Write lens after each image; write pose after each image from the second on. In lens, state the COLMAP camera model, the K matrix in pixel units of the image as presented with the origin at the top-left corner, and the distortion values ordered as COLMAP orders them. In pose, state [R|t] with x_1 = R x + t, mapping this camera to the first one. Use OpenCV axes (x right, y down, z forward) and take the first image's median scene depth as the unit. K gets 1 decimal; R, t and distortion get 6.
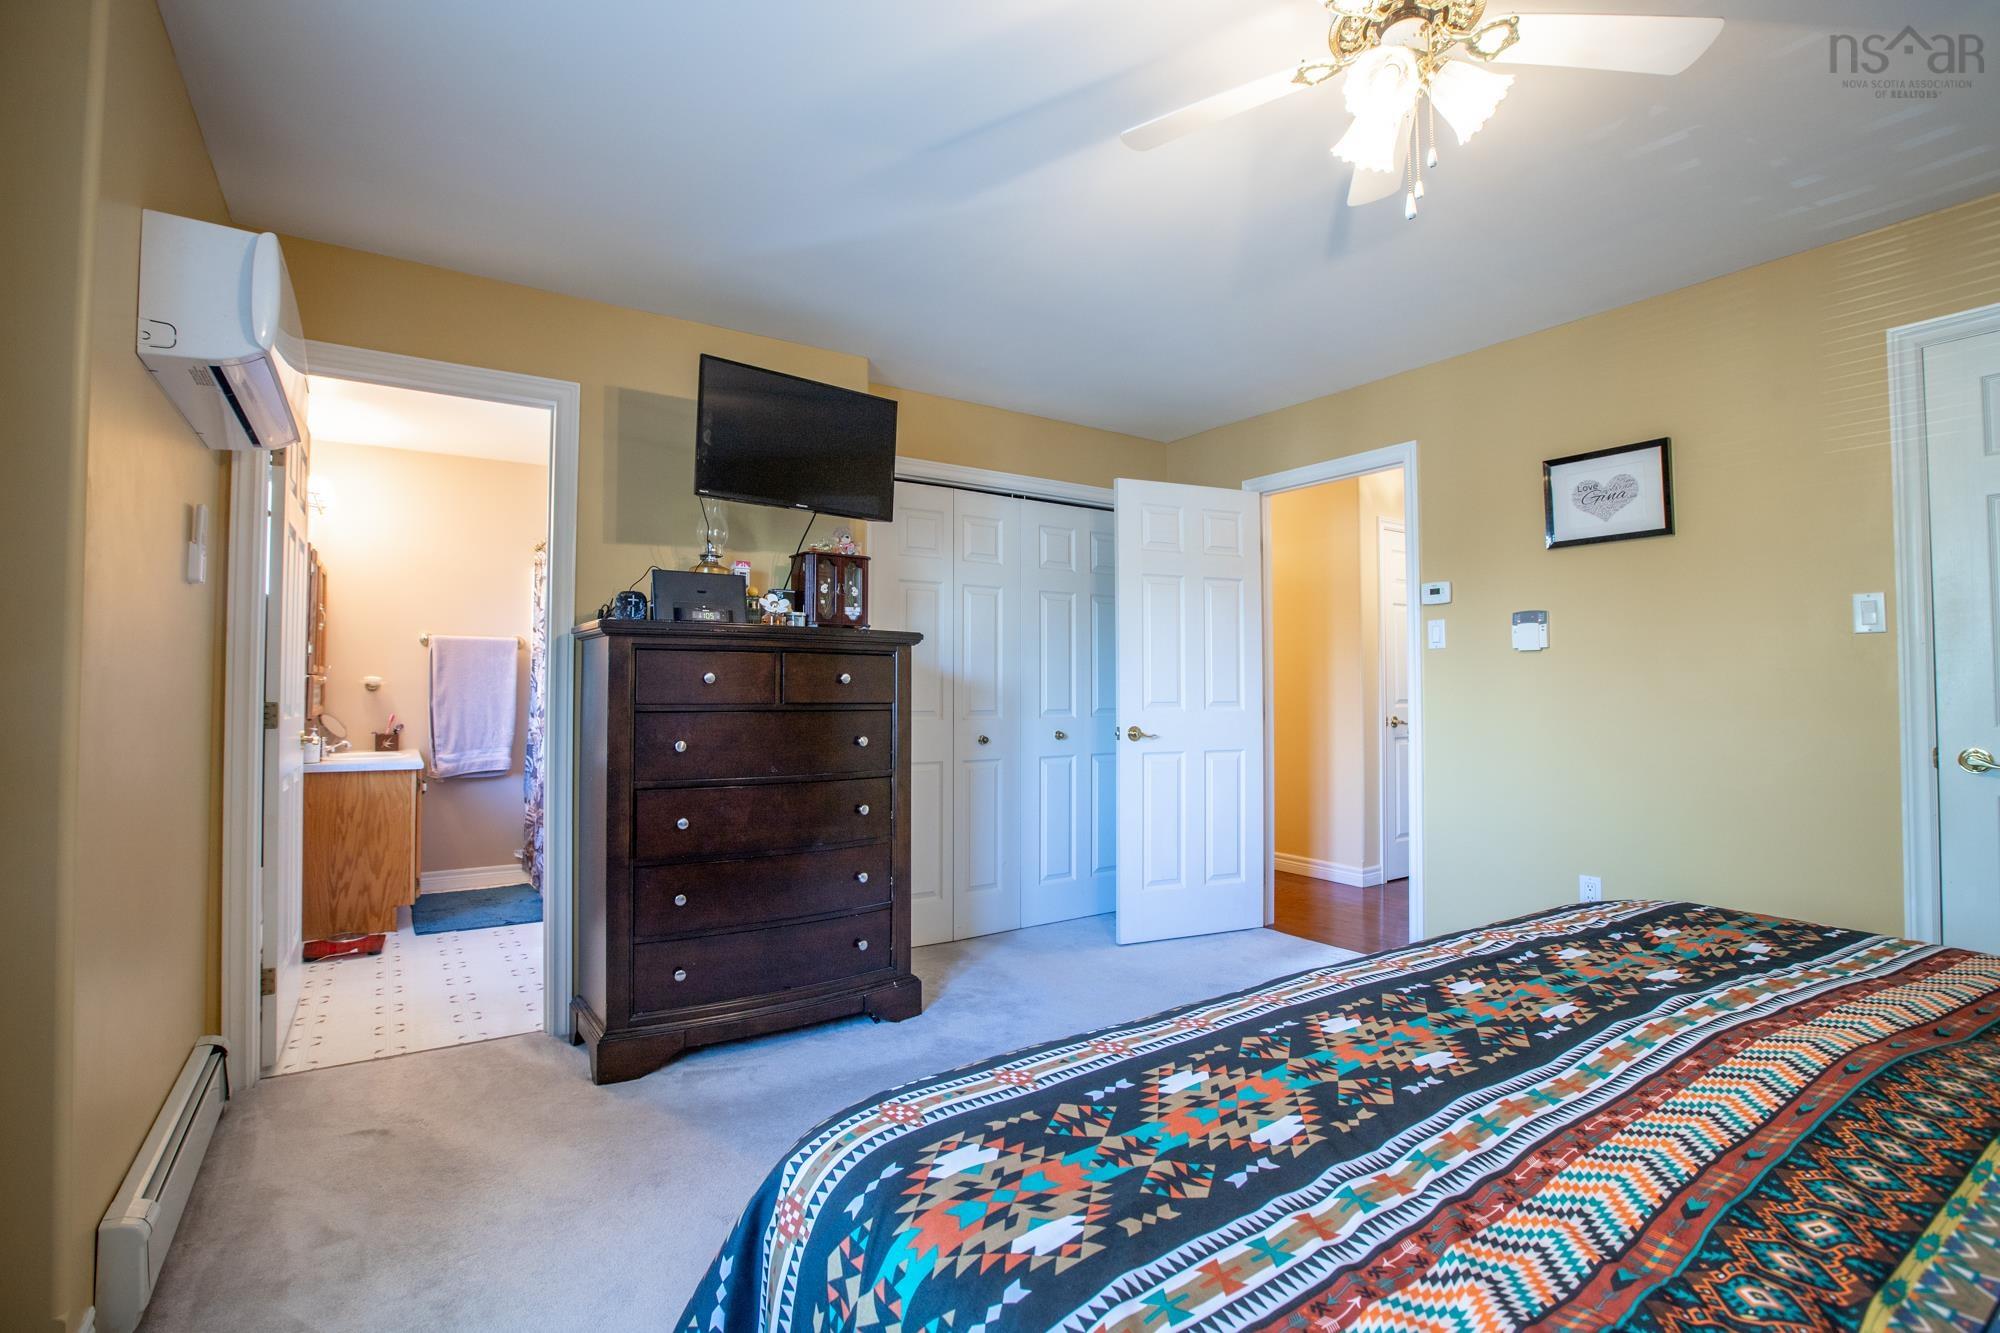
lens RADIAL K [[909.9, 0, 991.1], [0, 909.9, 663.3], [0, 0, 1]] dist [-0.026421, 0.001106]
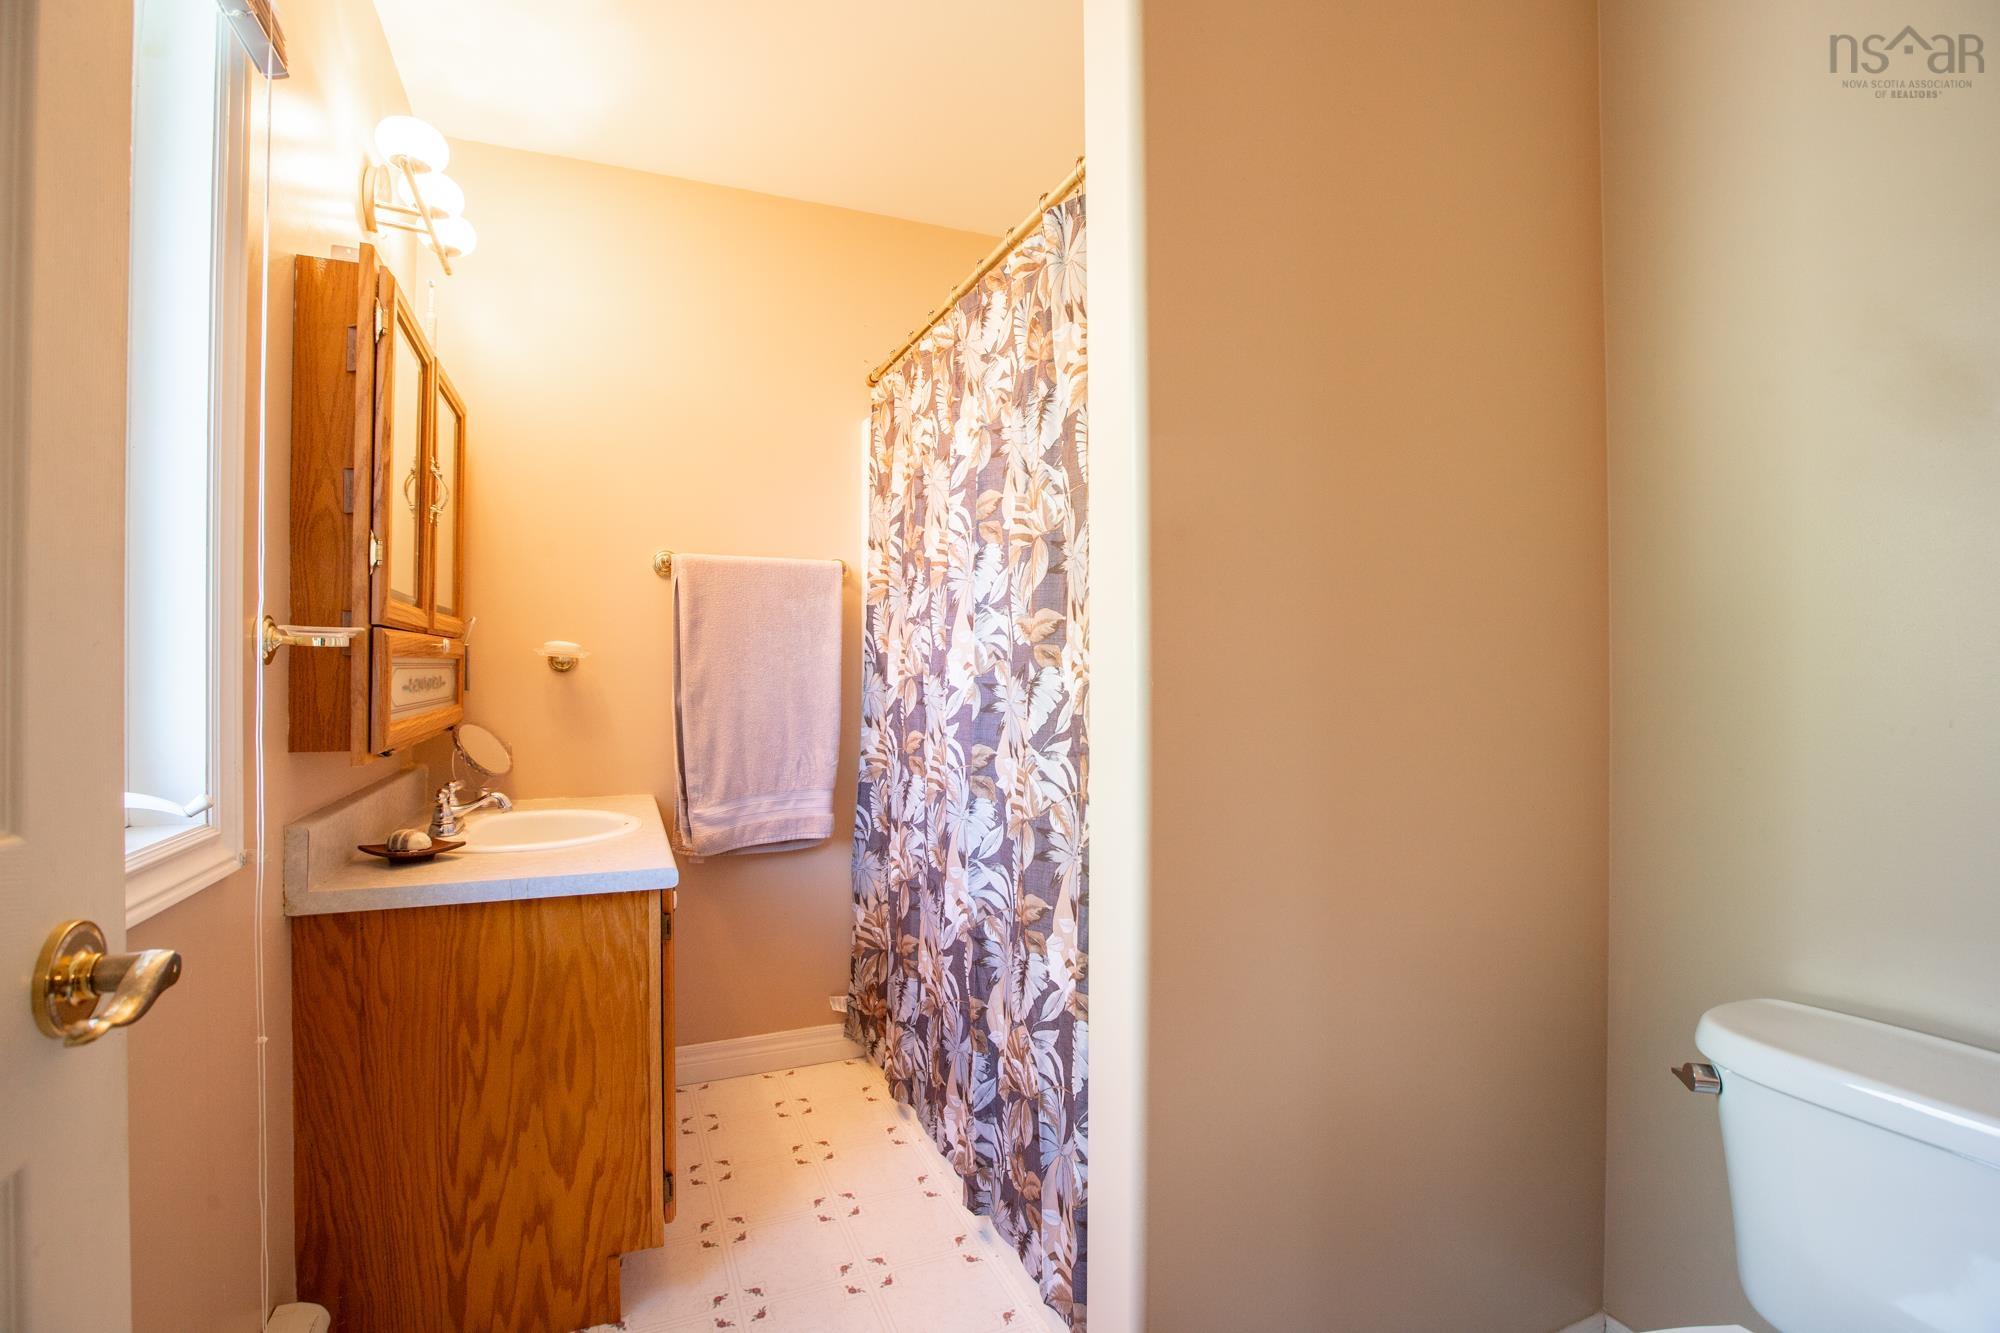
lens RADIAL K [[909.9, 0, 991.1], [0, 909.9, 663.3], [0, 0, 1]] dist [-0.026421, 0.001106]
pose [[0.982097, -0.003641, -0.188339, -0.373150], [0.007460, 0.999781, 0.019577, 0.018130], [0.188226, -0.020631, 0.981909, 0.568296]]
